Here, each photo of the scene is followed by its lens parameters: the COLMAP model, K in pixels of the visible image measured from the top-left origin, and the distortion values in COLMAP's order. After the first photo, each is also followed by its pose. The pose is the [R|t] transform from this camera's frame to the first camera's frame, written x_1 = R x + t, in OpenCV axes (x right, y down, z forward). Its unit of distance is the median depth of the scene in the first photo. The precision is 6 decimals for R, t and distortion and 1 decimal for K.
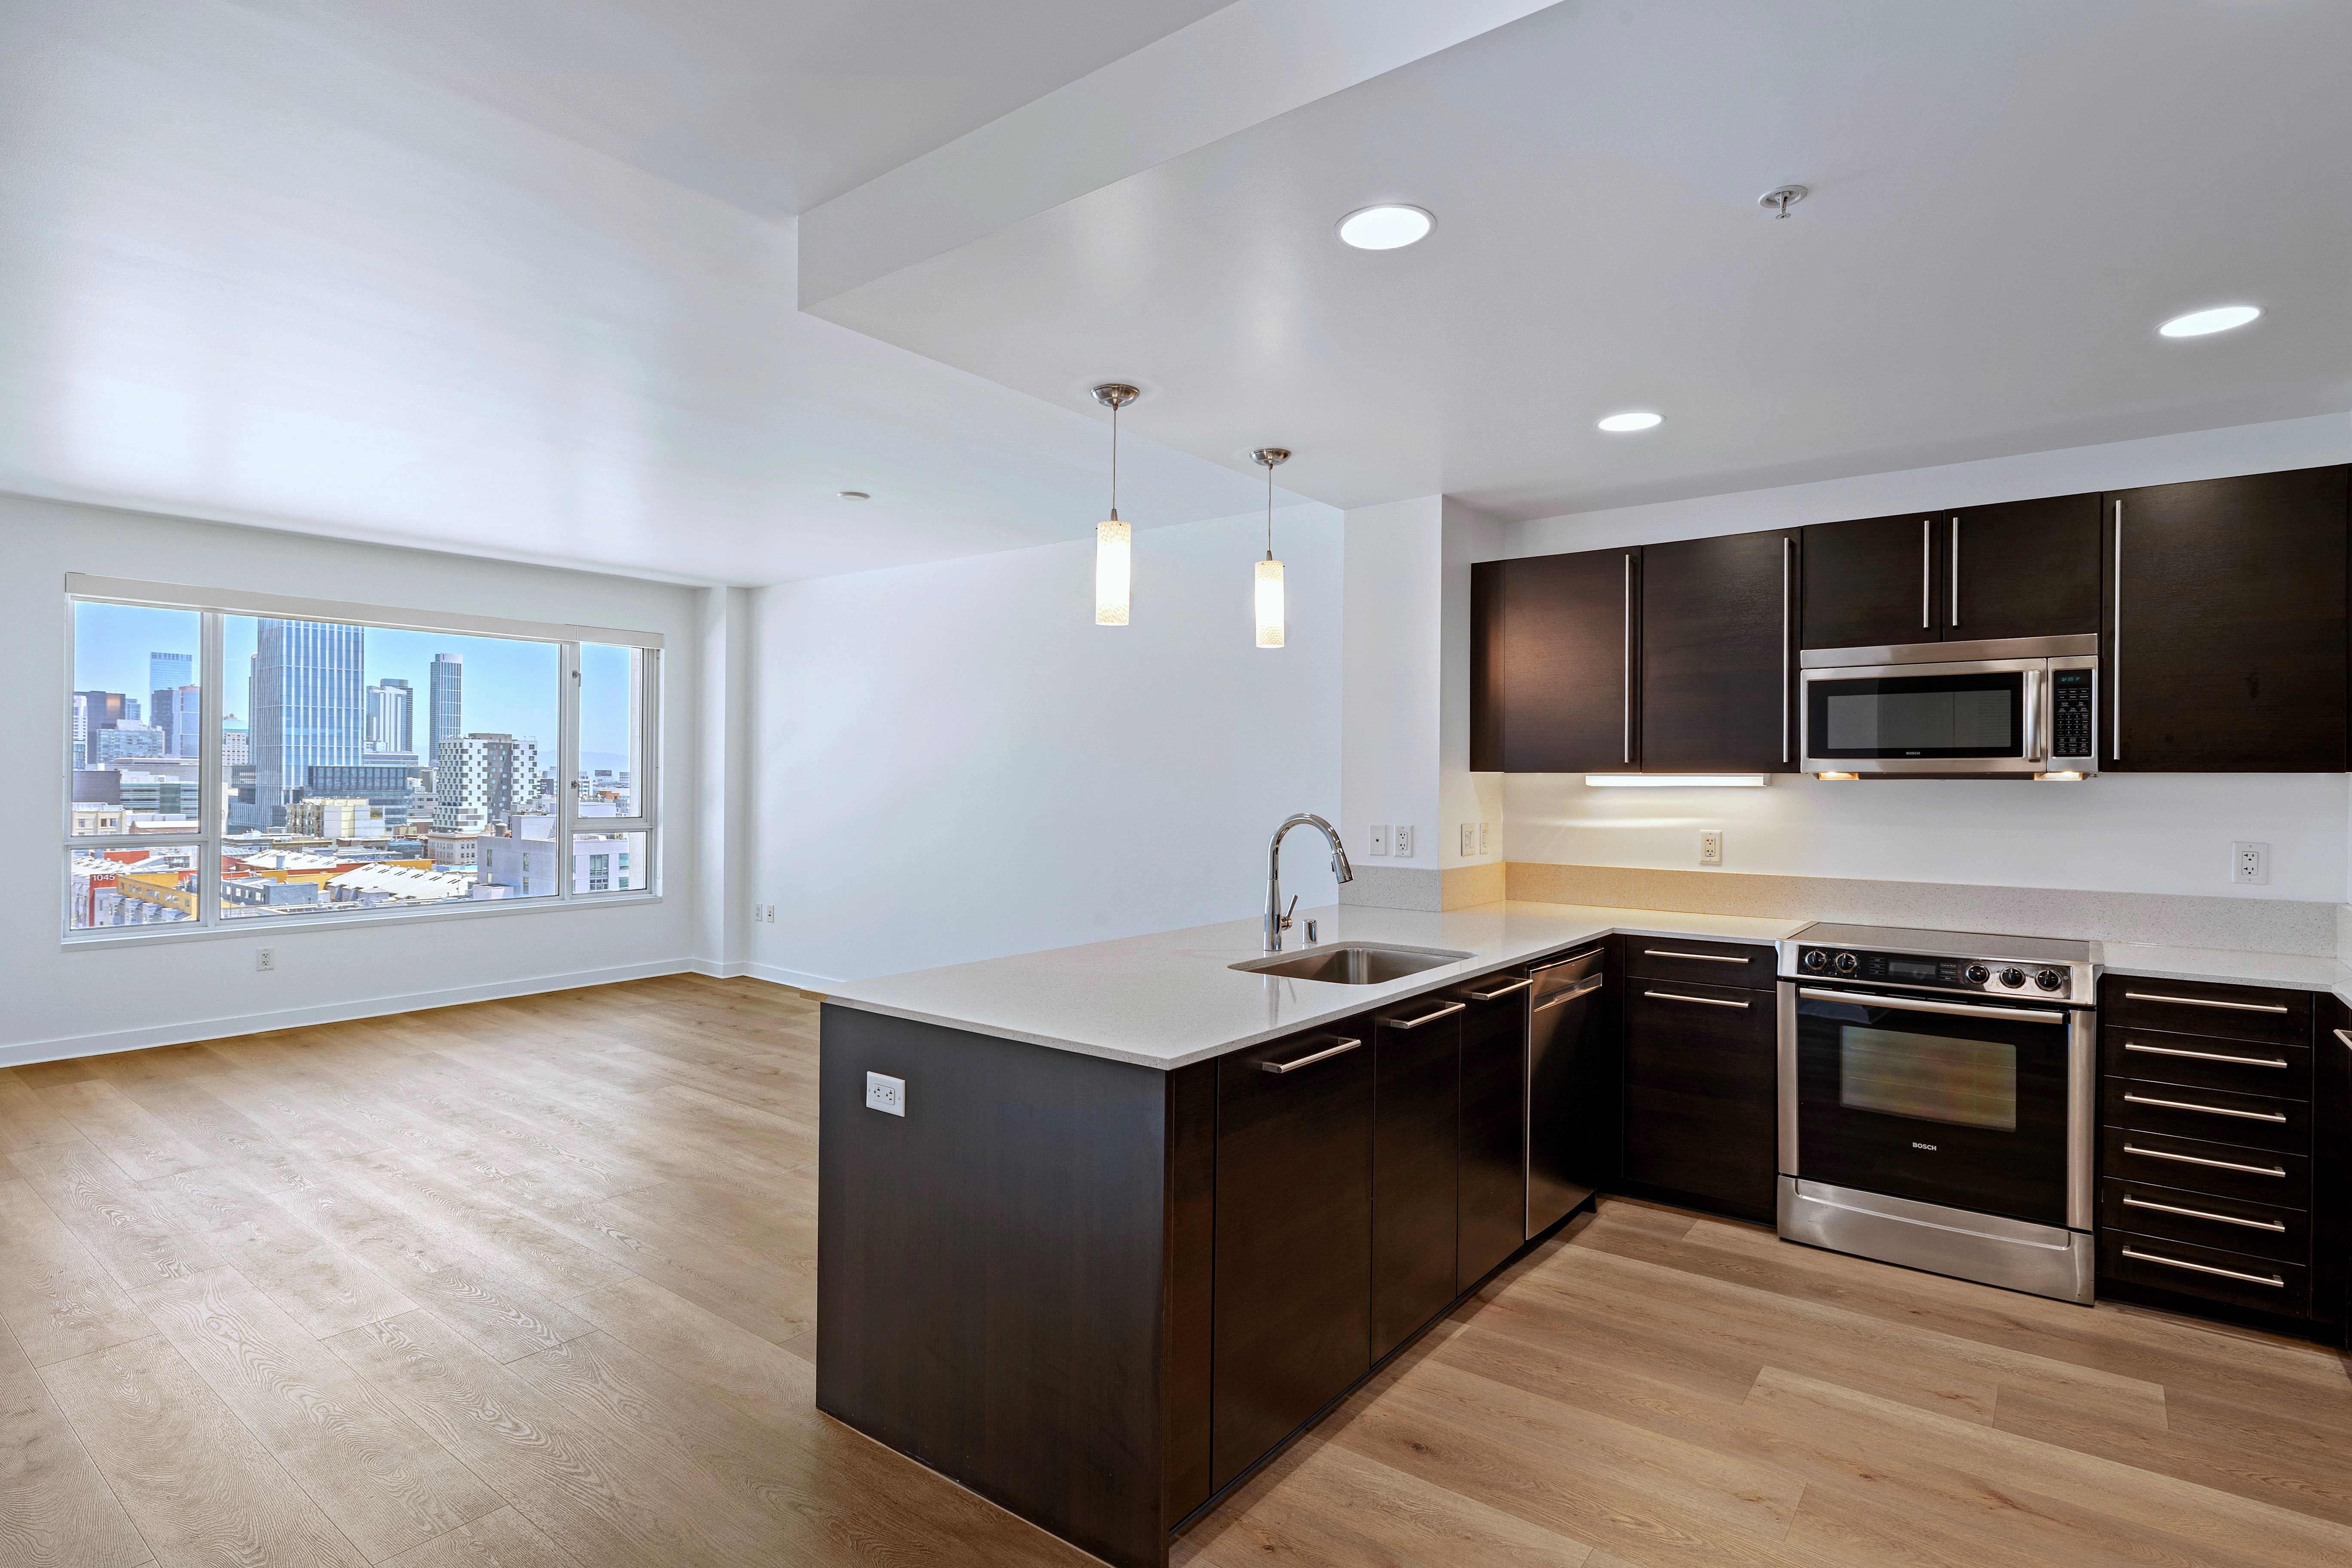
lens RADIAL K [[1182.4, 0, 1178.5], [0, 1182.4, 781.3], [0, 0, 1]] dist [-0.000504, 0.001357]
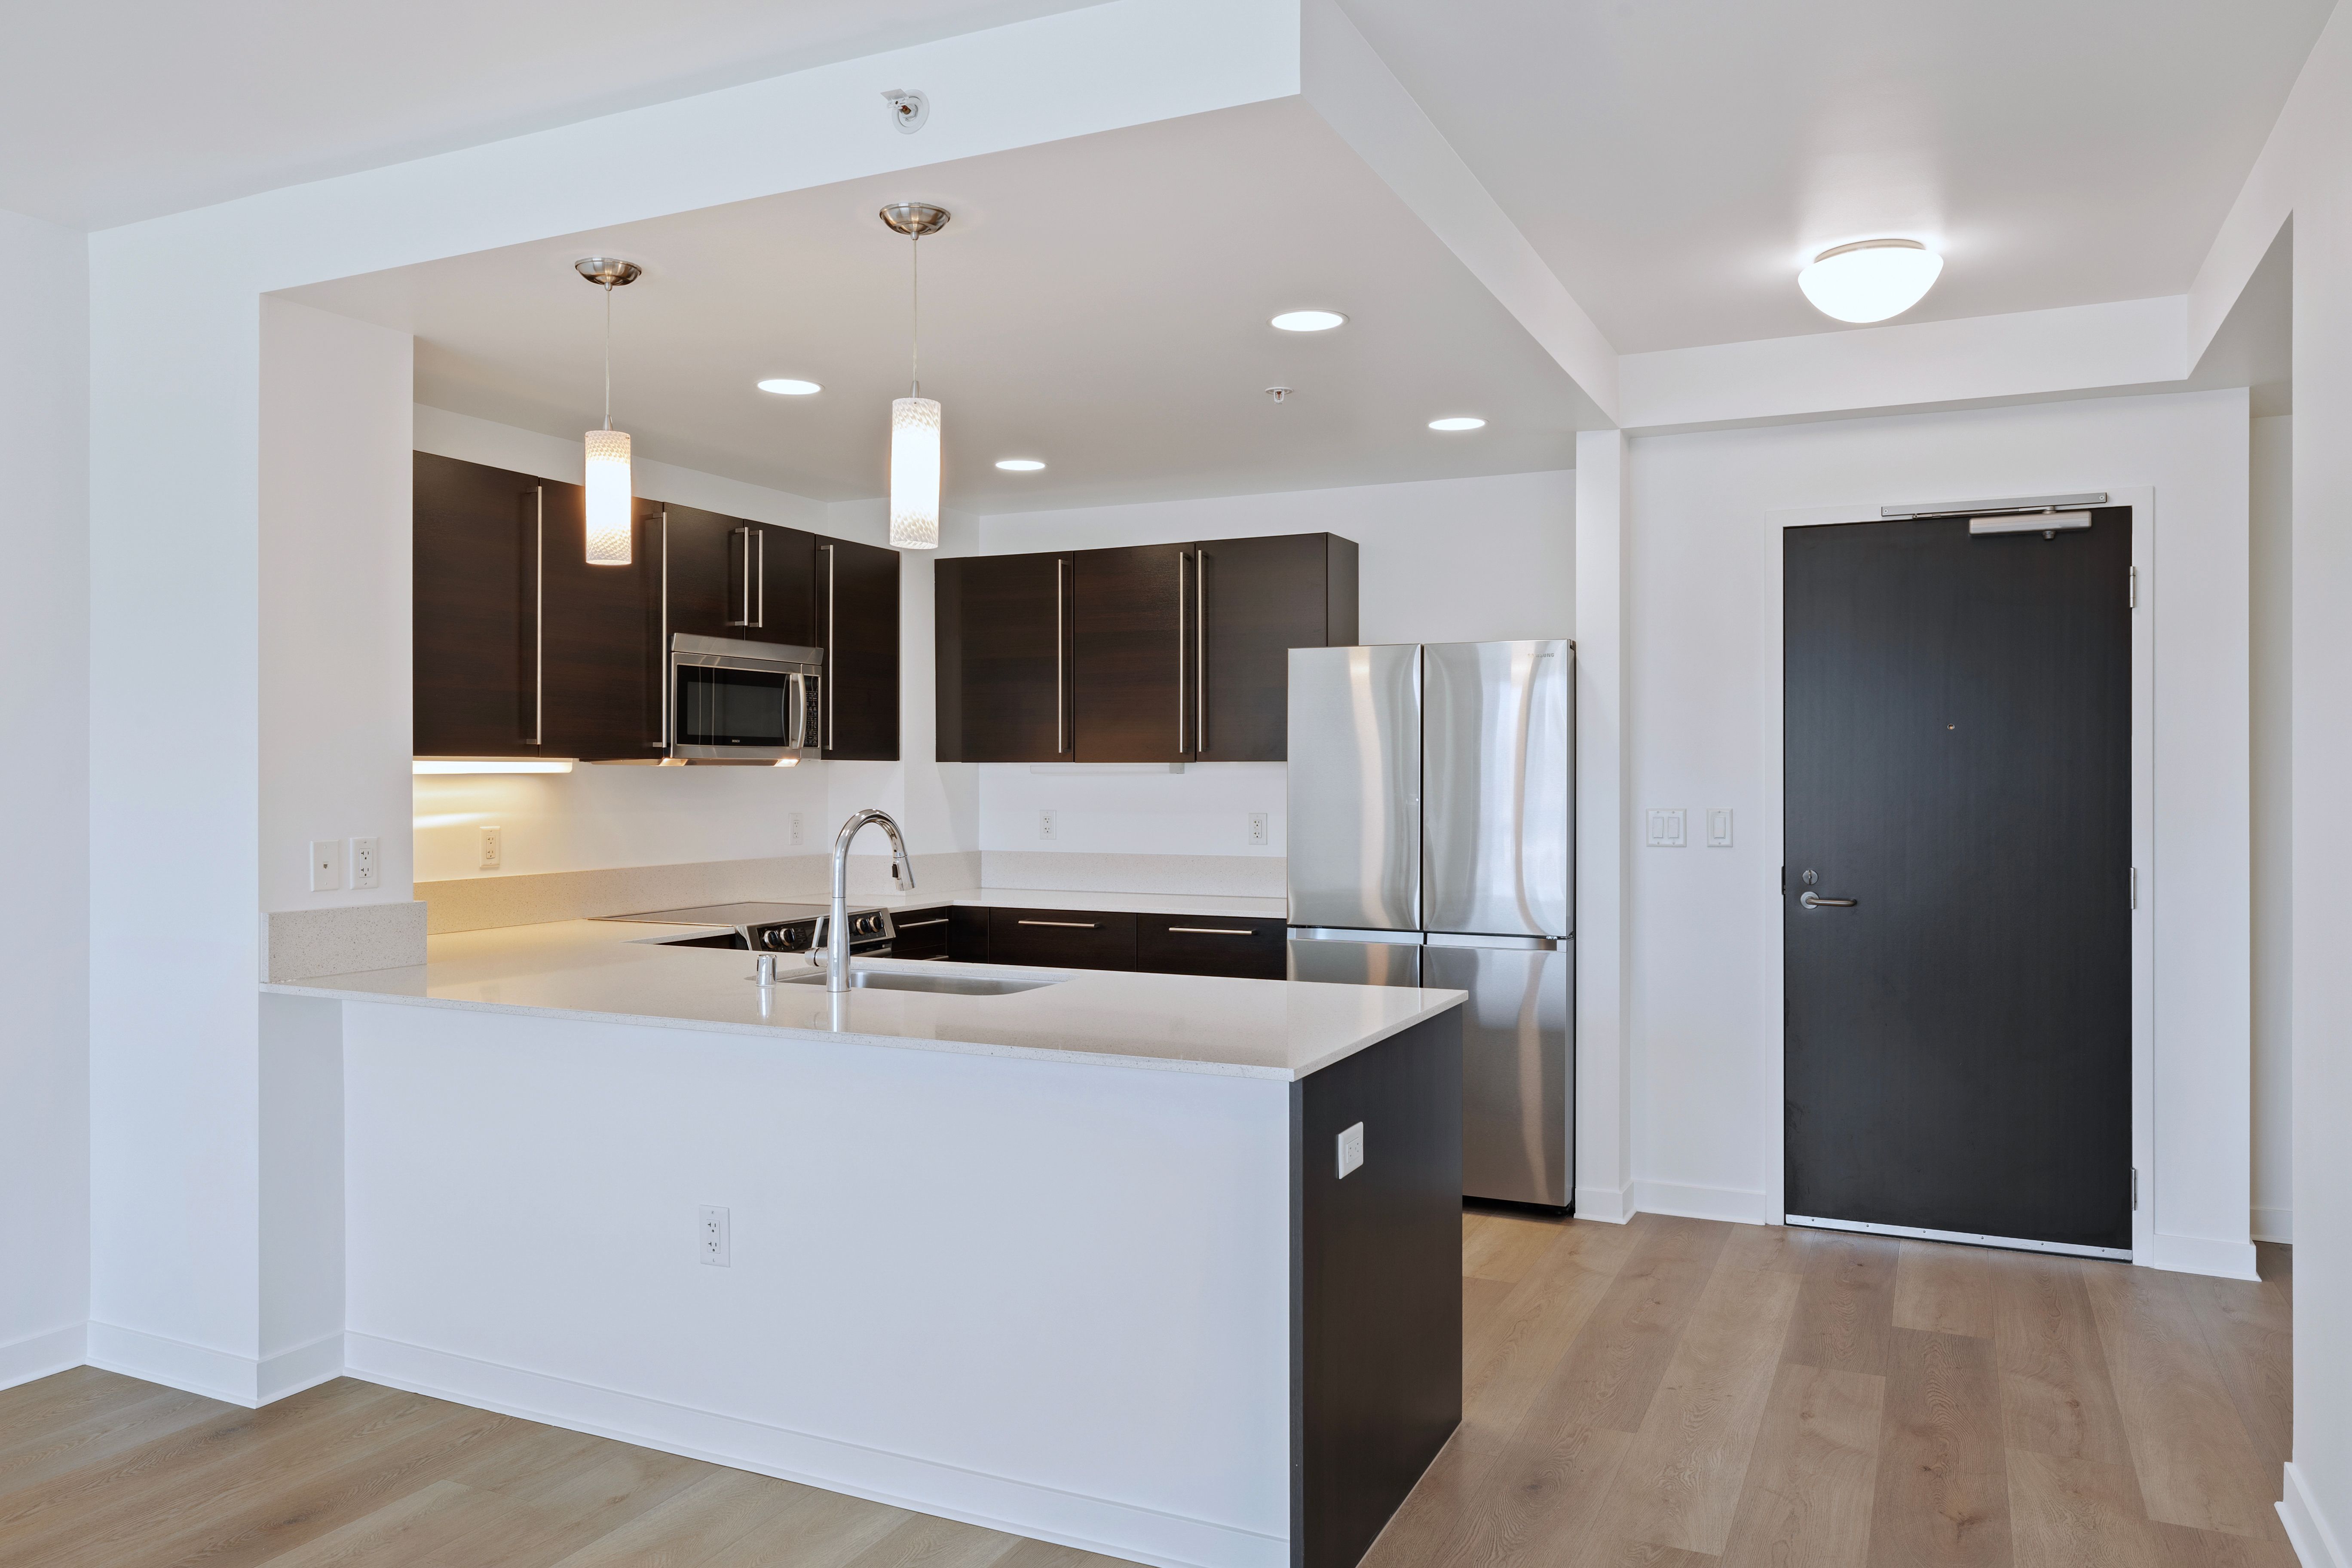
lens RADIAL K [[1670.9, 0, 1142.7], [0, 1670.9, 770.4], [0, 0, 1]] dist [-0.007021, 0.004468]
pose [[-0.202411, -0.003345, 0.979295, -0.883519], [-0.000530, 0.999994, 0.003307, -0.002349], [-0.979301, 0.000150, -0.202411, 0.893925]]
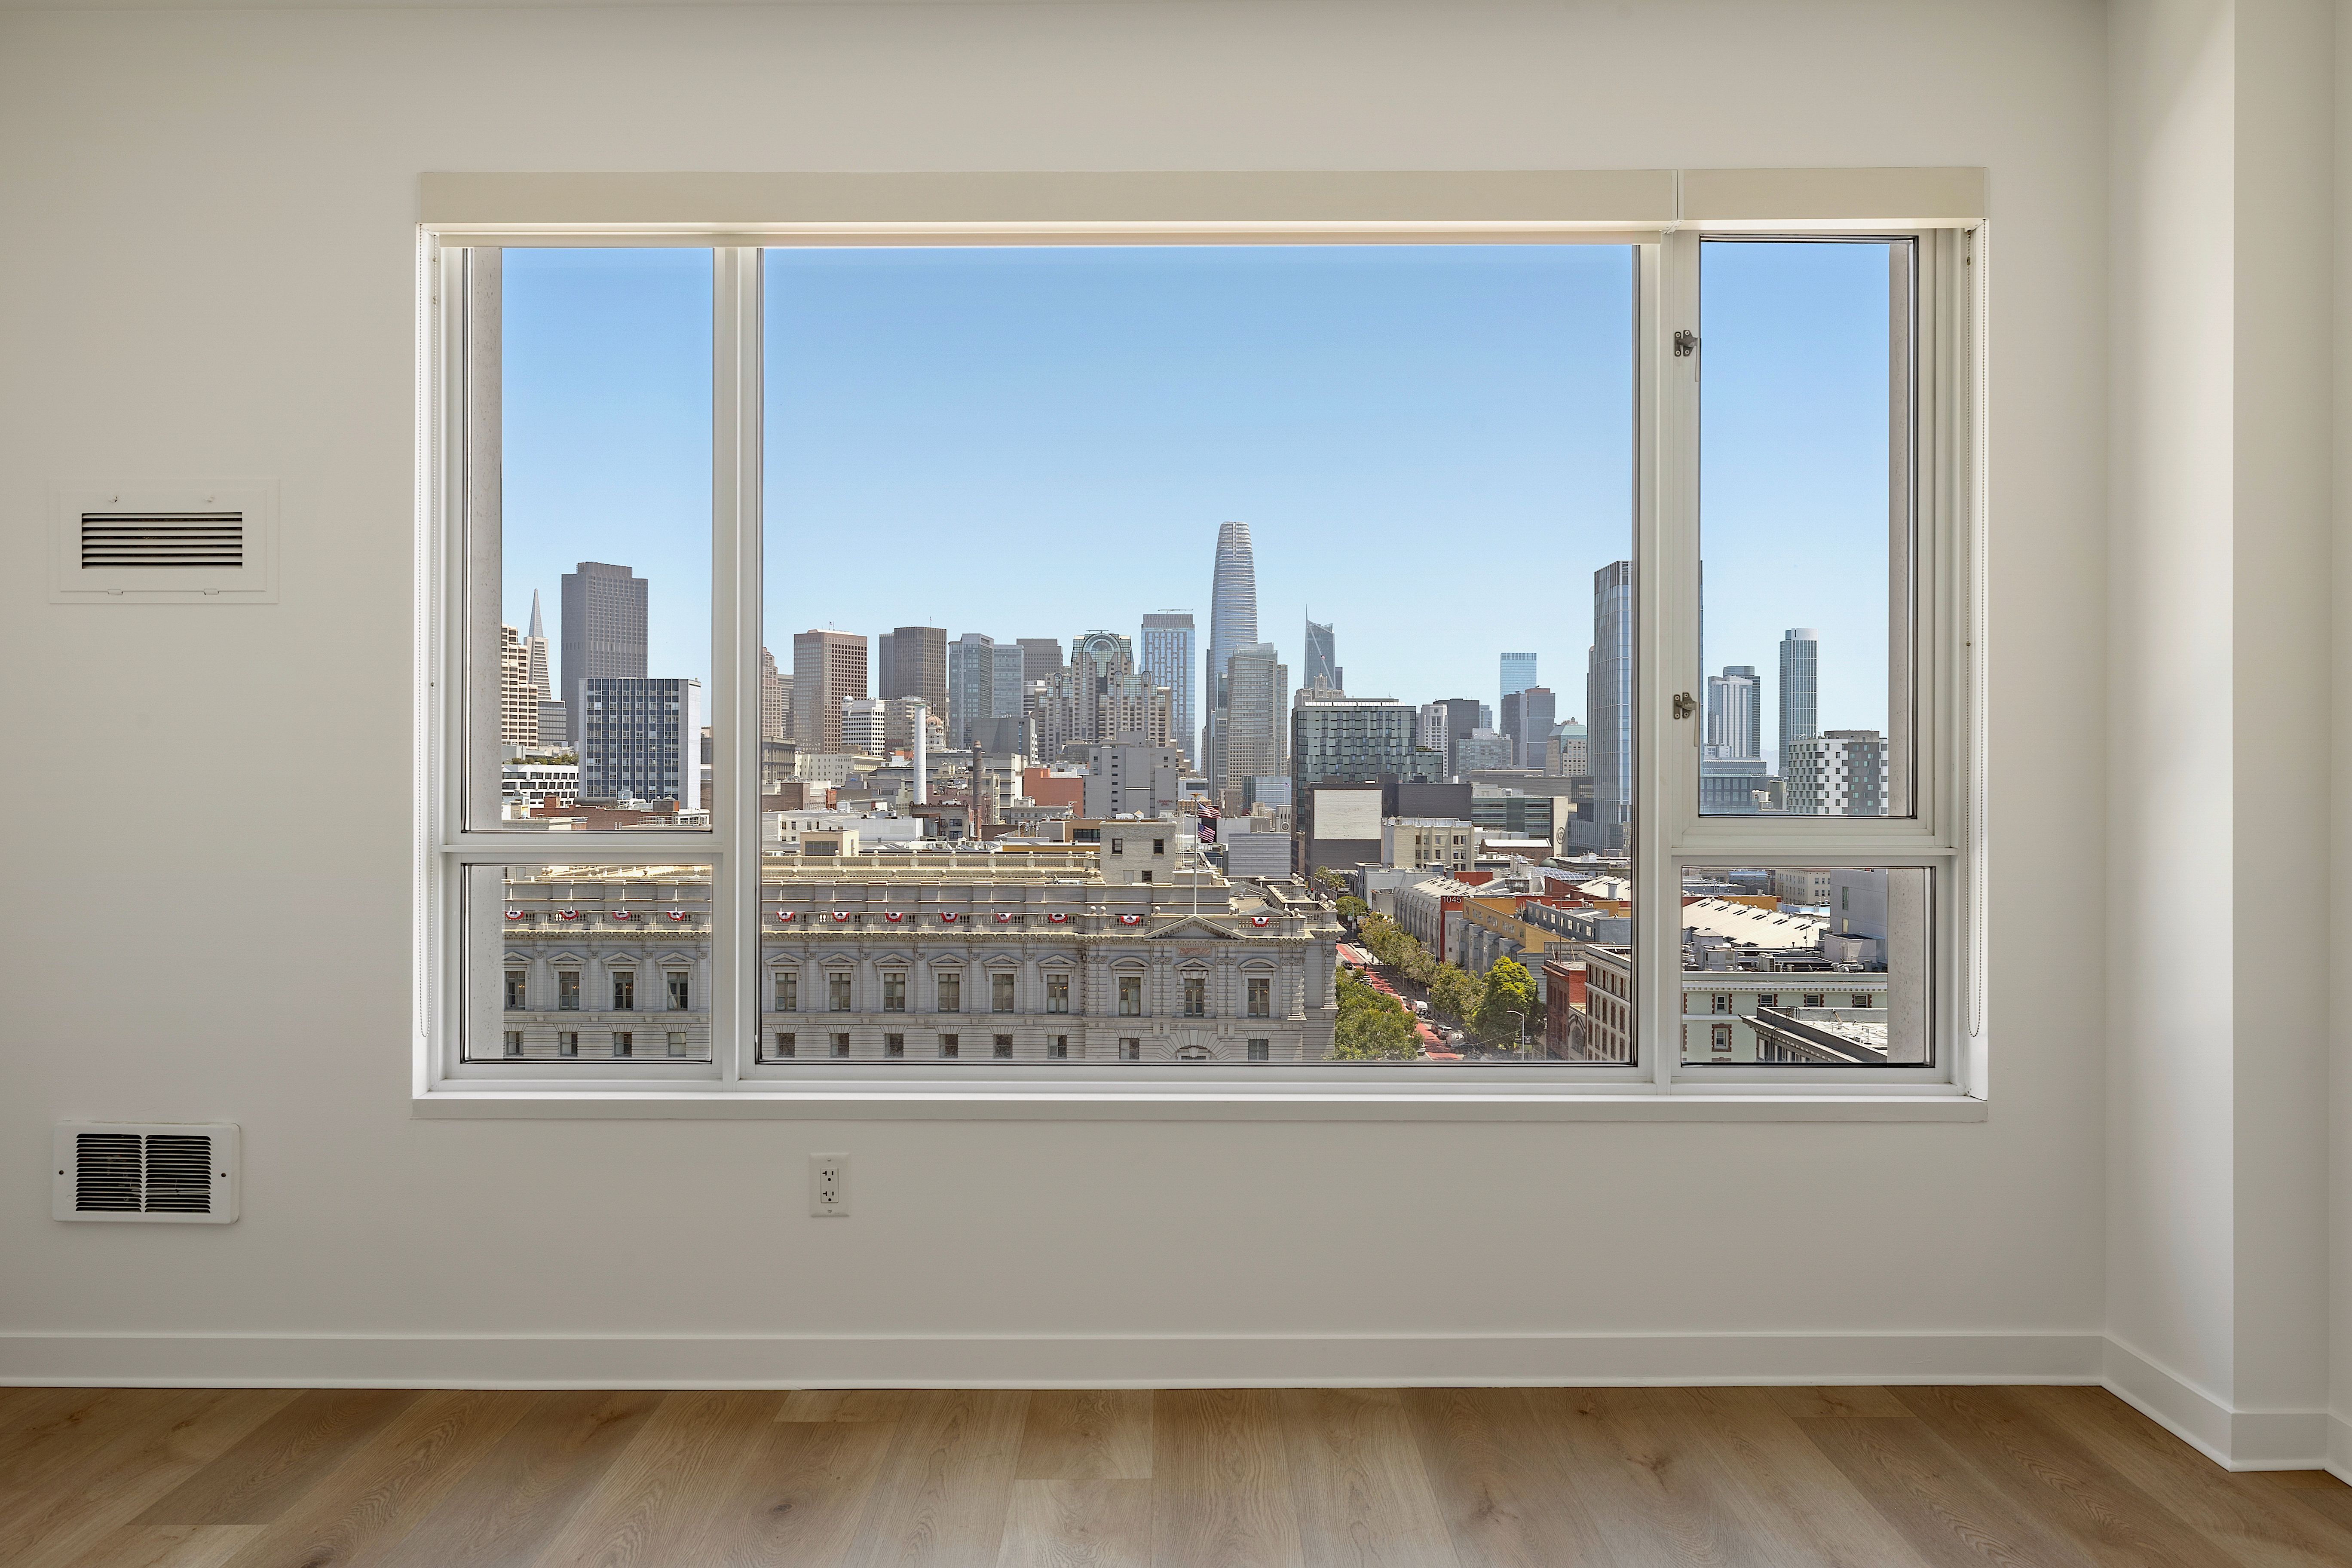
lens RADIAL K [[1670.9, 0, 1152.1], [0, 1670.9, 782.8], [0, 0, 1]] dist [-0.007021, 0.004468]
pose [[0.600436, -0.007634, -0.799637, -0.496980], [0.001407, 0.999963, -0.008489, 0.052058], [0.799672, 0.003972, 0.600424, 1.257944]]
